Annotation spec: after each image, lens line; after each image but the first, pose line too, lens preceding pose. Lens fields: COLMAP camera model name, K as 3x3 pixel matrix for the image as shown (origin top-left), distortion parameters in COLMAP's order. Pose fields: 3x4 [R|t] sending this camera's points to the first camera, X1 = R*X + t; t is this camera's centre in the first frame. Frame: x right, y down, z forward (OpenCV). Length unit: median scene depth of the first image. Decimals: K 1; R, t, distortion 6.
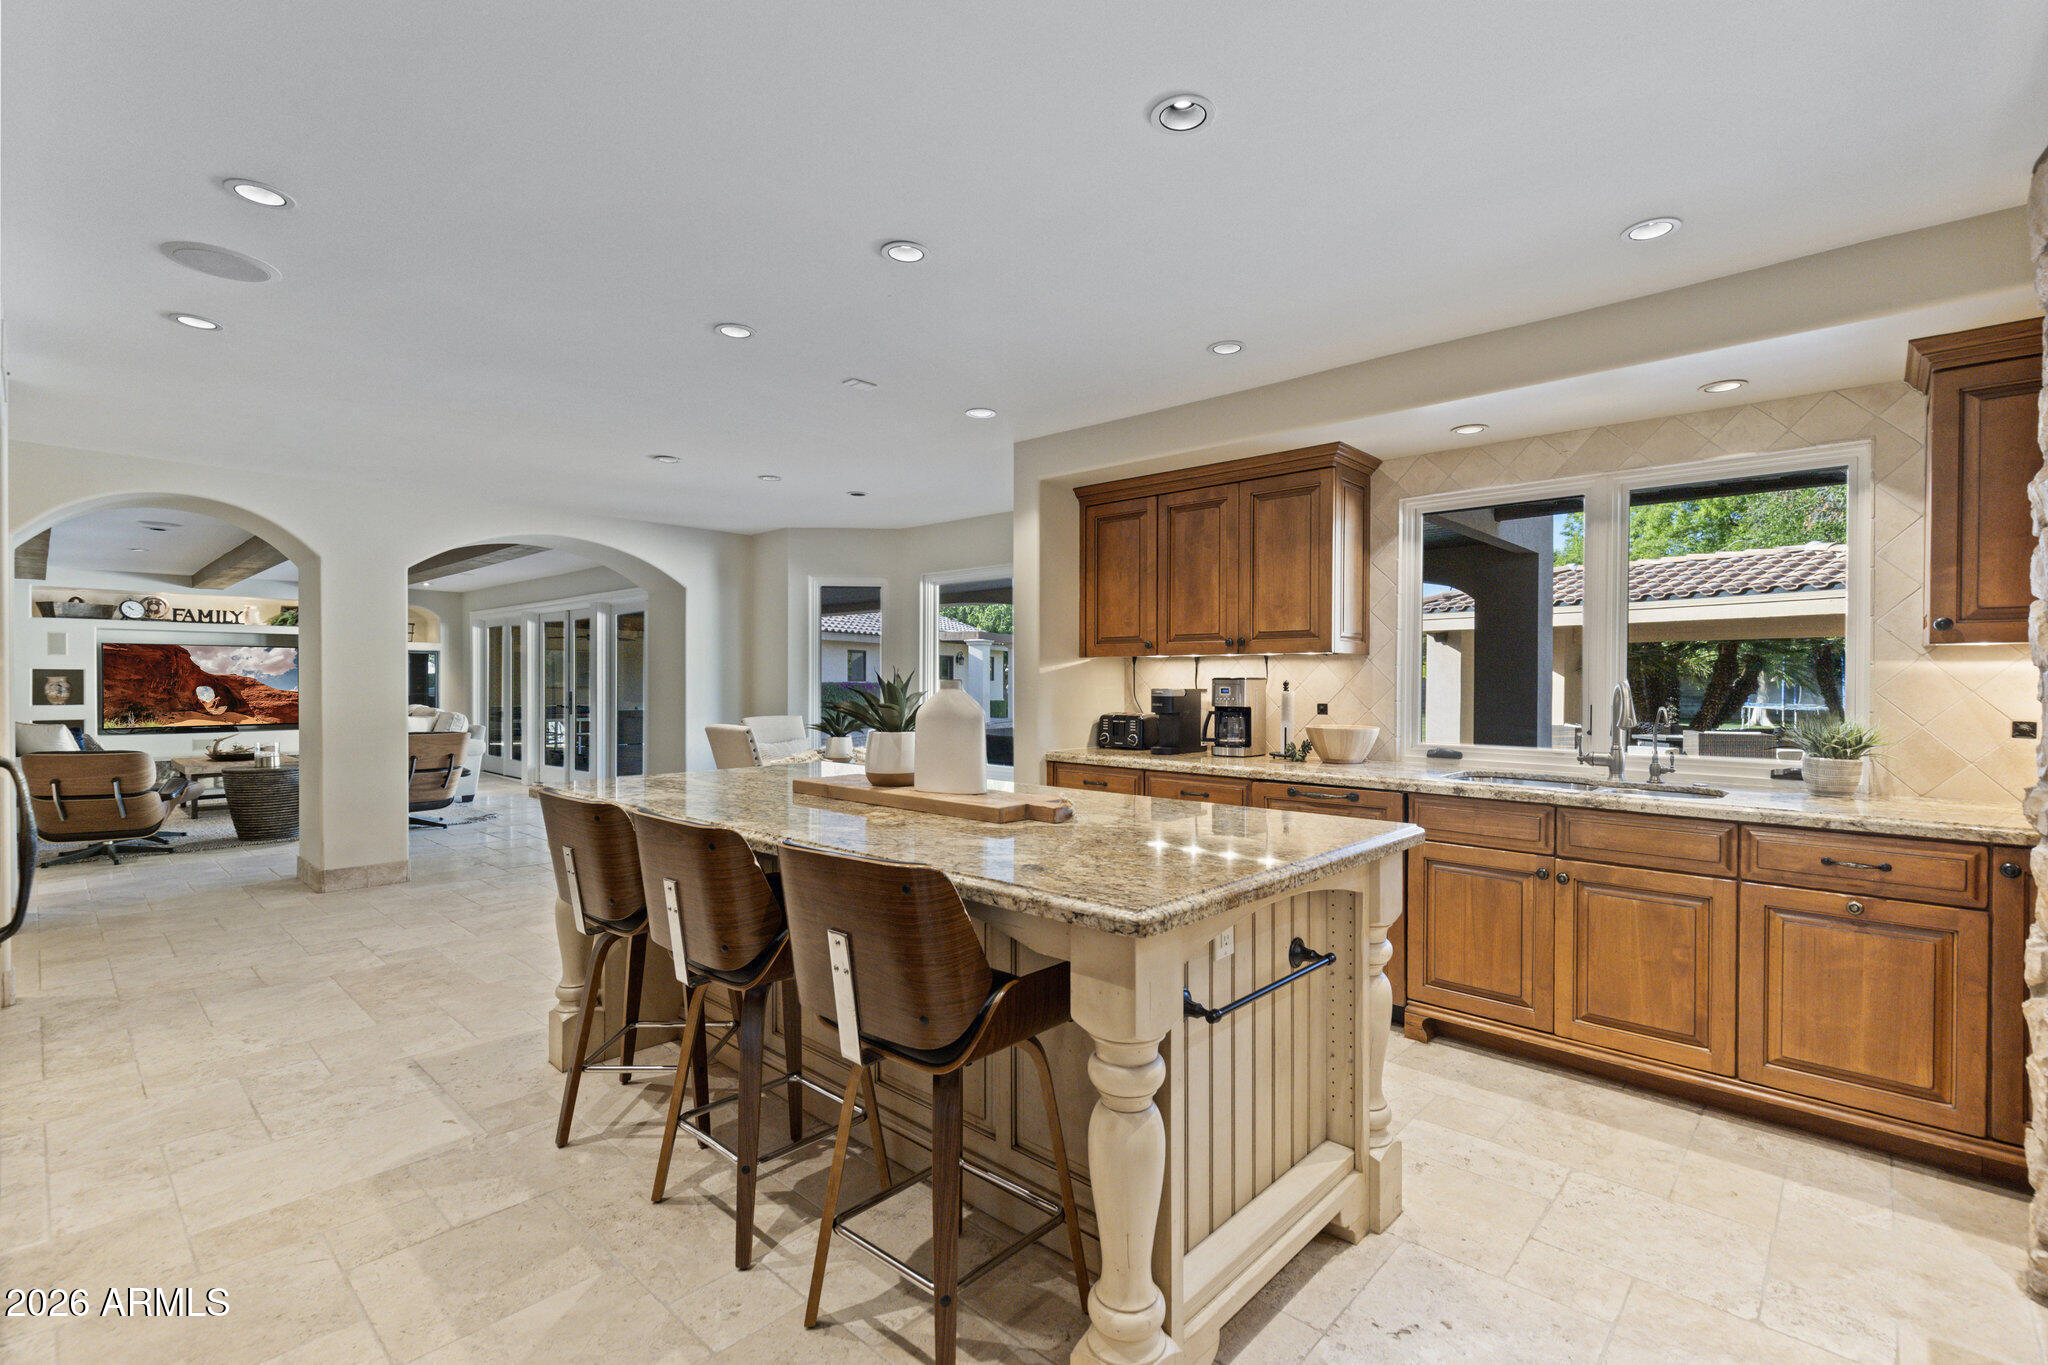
lens RADIAL K [[917.2, 0, 1029.5], [0, 917.2, 684.9], [0, 0, 1]] dist [-0.001003, 0.000056]
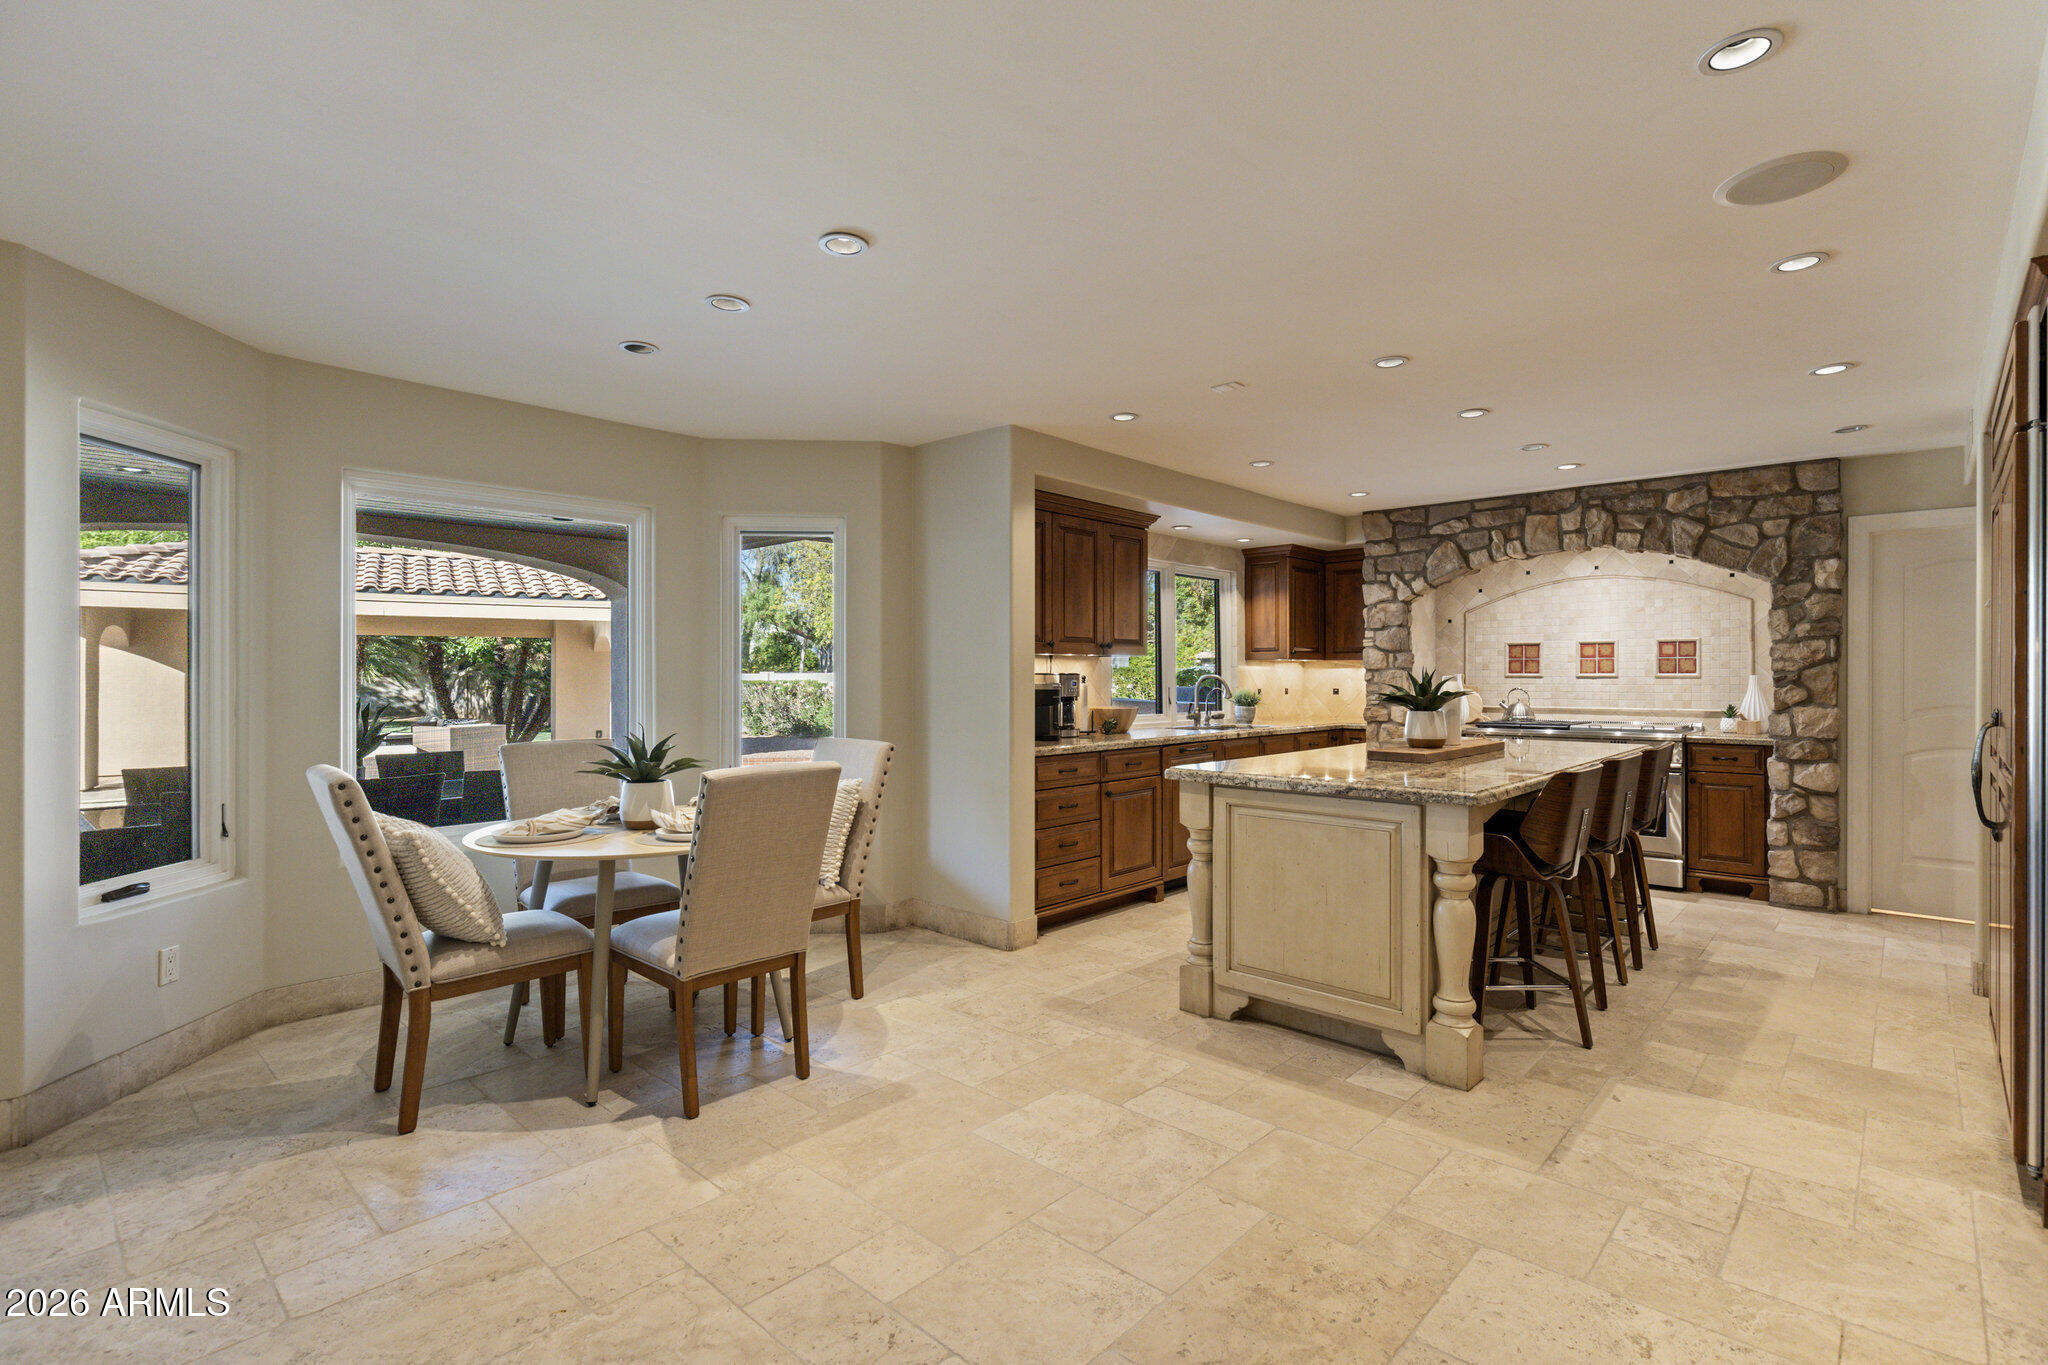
lens RADIAL K [[971.6, 0, 1043.9], [0, 971.6, 675.1], [0, 0, 1]] dist [-0.012100, -0.000027]
pose [[-0.006066, -0.002897, 0.999977, -1.676606], [0.007456, 0.999968, 0.002942, -0.015743], [-0.999954, 0.007474, -0.006044, 1.604182]]
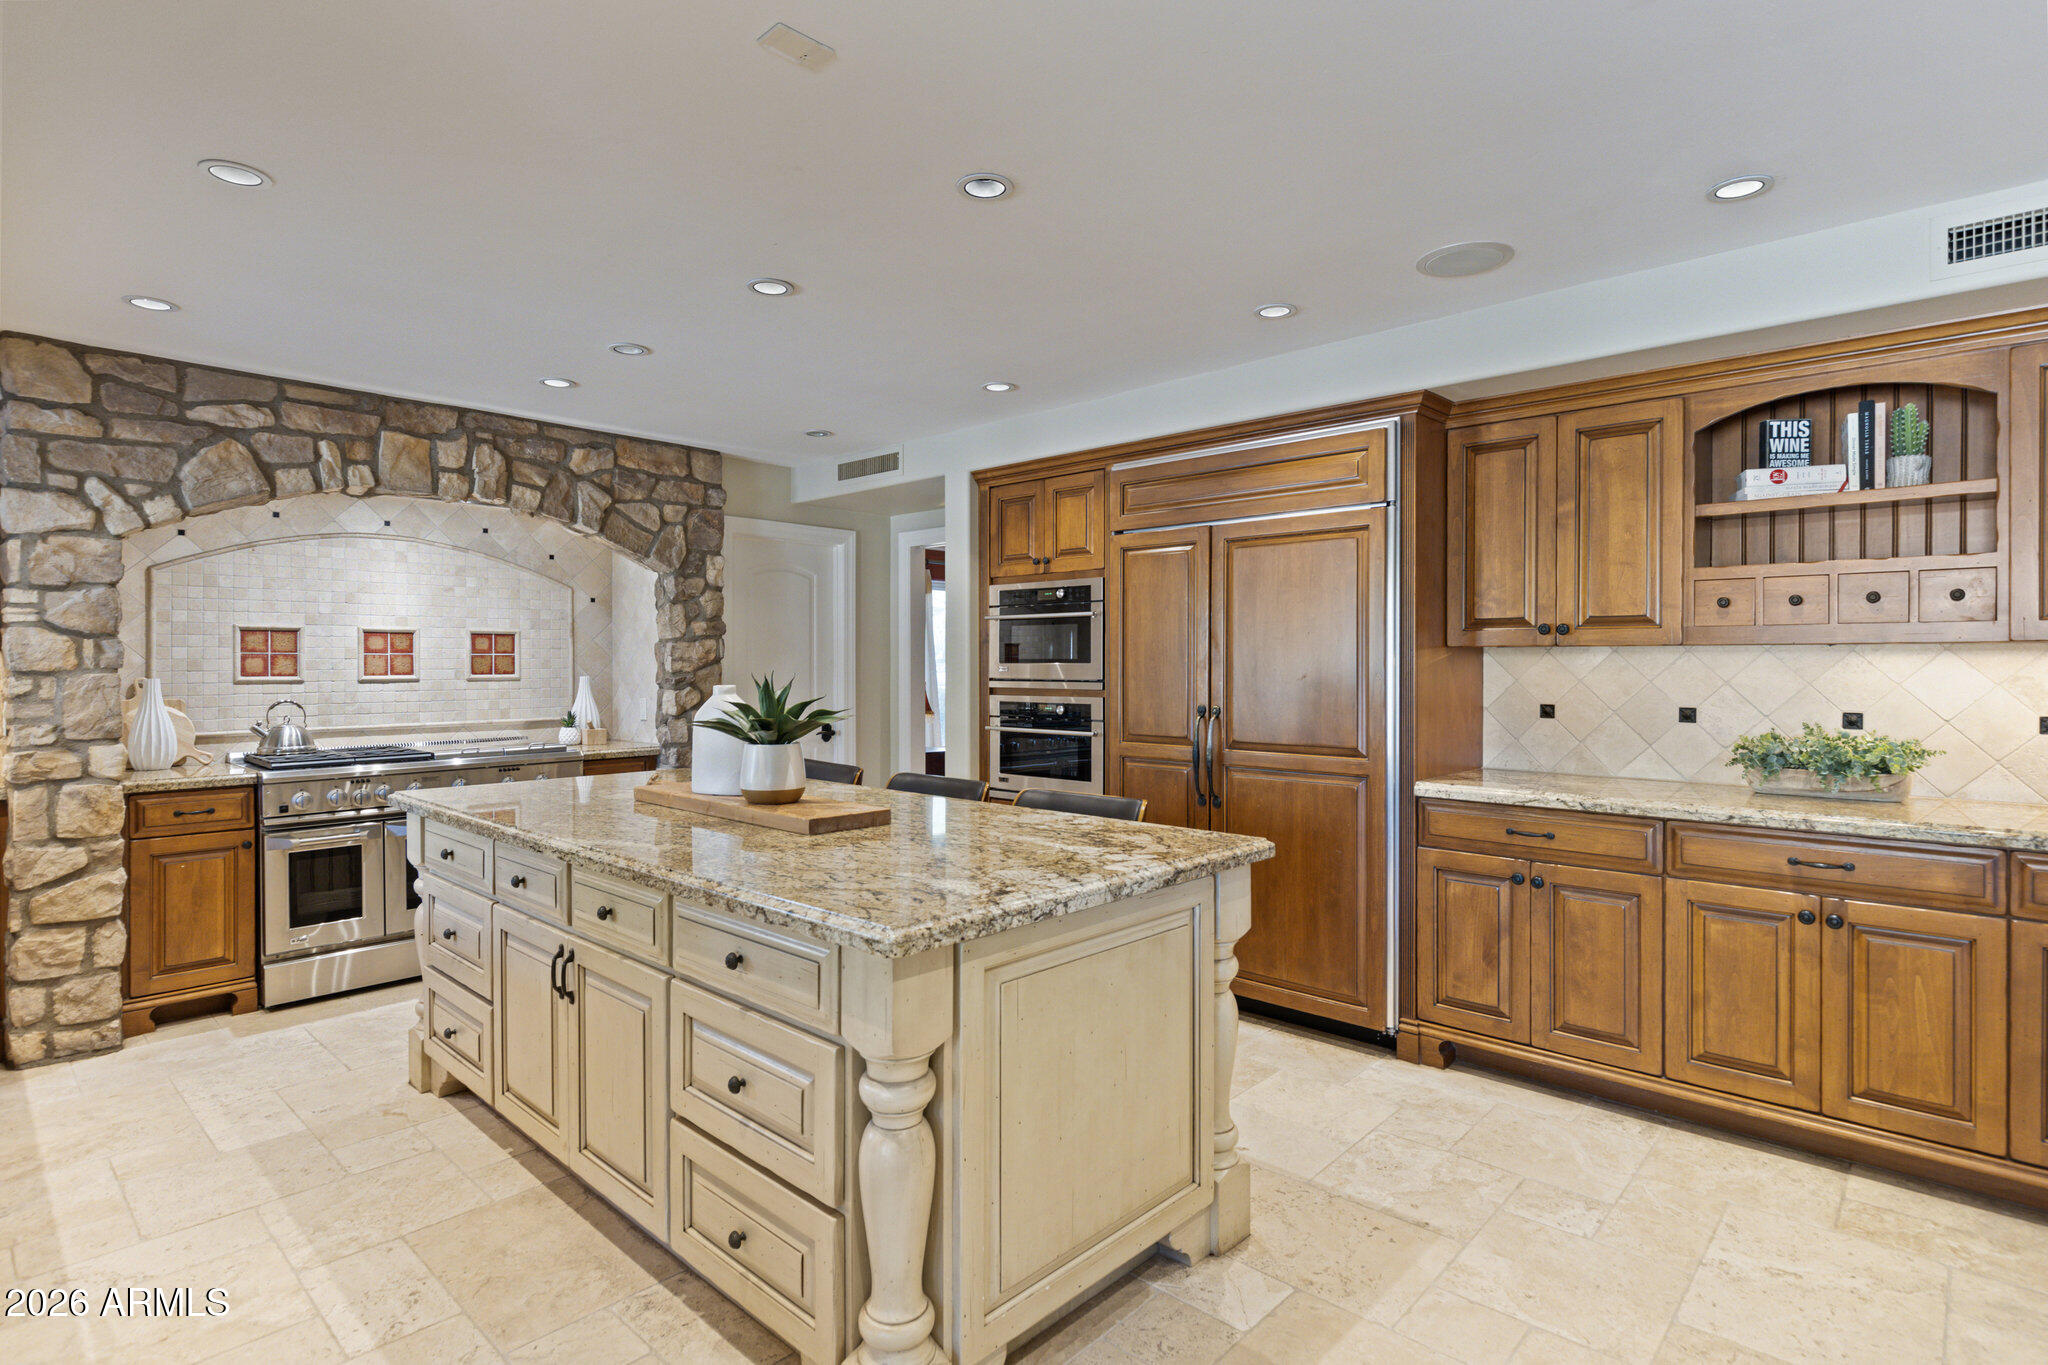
lens RADIAL K [[1030.3, 0, 1039.4], [0, 1030.3, 672.0], [0, 0, 1]] dist [-0.001134, -0.000965]
pose [[-0.999980, -0.001176, -0.006218, -0.402071], [-0.001269, 0.999886, 0.015068, -0.036499], [0.006200, 0.015075, -0.999867, 2.001435]]
